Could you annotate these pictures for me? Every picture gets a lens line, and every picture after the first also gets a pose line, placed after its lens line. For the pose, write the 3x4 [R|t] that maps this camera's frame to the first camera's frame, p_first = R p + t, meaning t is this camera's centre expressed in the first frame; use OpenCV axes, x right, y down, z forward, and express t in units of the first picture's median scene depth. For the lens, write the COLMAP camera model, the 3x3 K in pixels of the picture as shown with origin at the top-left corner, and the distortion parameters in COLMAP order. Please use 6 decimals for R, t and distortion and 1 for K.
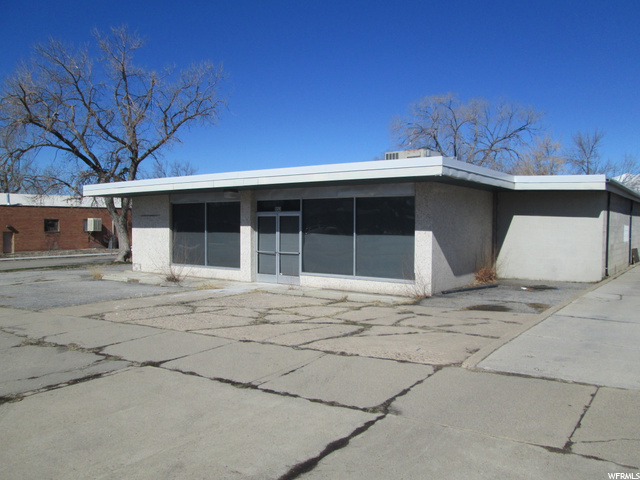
lens RADIAL K [[536.2, 0, 320.7], [0, 536.2, 240.3], [0, 0, 1]] dist [-0.048734, 0.024613]
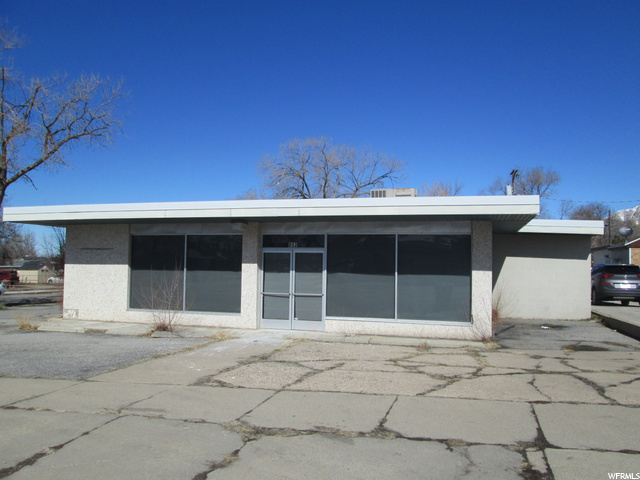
lens RADIAL K [[536.2, 0, 321.1], [0, 536.2, 240.4], [0, 0, 1]] dist [-0.048734, 0.024613]
pose [[0.937561, 0.028523, 0.346649, -0.331041], [-0.002145, 0.997087, -0.076241, 0.001373], [-0.347814, 0.070737, 0.934891, 0.149948]]
